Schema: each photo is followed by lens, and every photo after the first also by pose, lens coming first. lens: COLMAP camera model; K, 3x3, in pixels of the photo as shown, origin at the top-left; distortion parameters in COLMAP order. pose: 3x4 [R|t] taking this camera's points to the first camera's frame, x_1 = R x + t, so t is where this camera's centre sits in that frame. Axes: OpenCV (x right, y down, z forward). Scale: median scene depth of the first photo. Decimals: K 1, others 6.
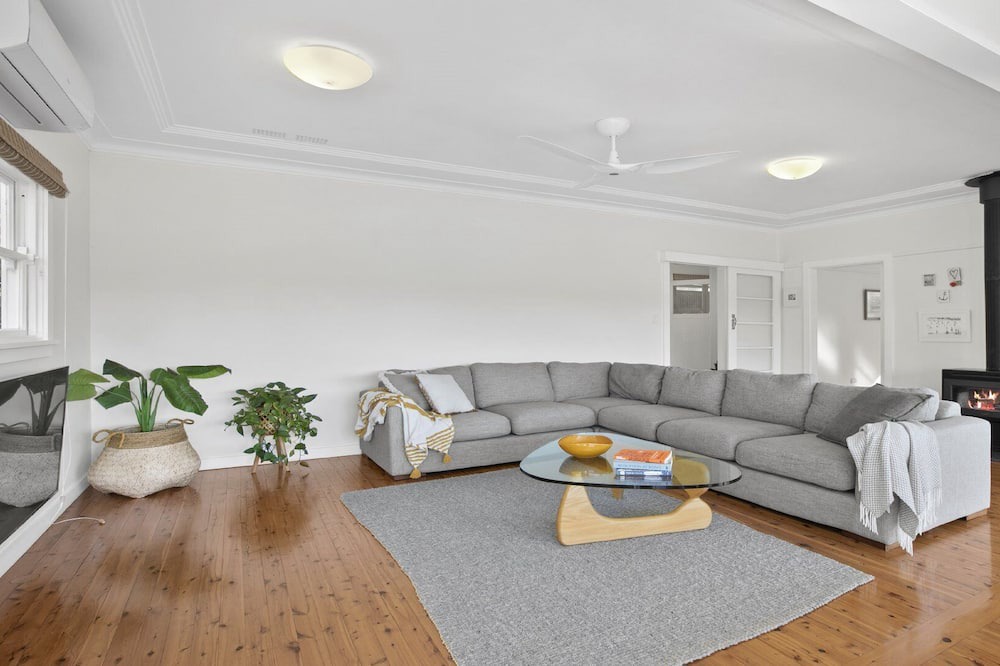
lens RADIAL K [[531.3, 0, 517.0], [0, 531.3, 327.9], [0, 0, 1]] dist [0.018703, 0.000063]
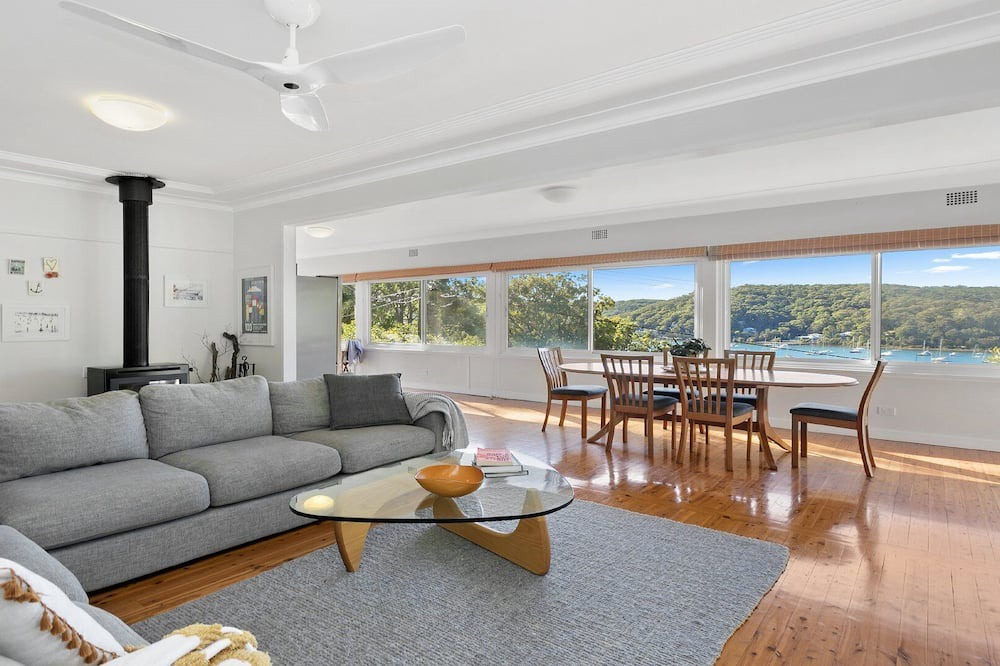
lens RADIAL K [[531.3, 0, 517.0], [0, 531.3, 327.9], [0, 0, 1]] dist [0.018703, 0.000063]
pose [[-0.407796, -0.007726, 0.913040, -0.363491], [-0.005475, 0.999967, 0.006016, -0.004342], [-0.913057, -0.002546, -0.407825, 0.727413]]
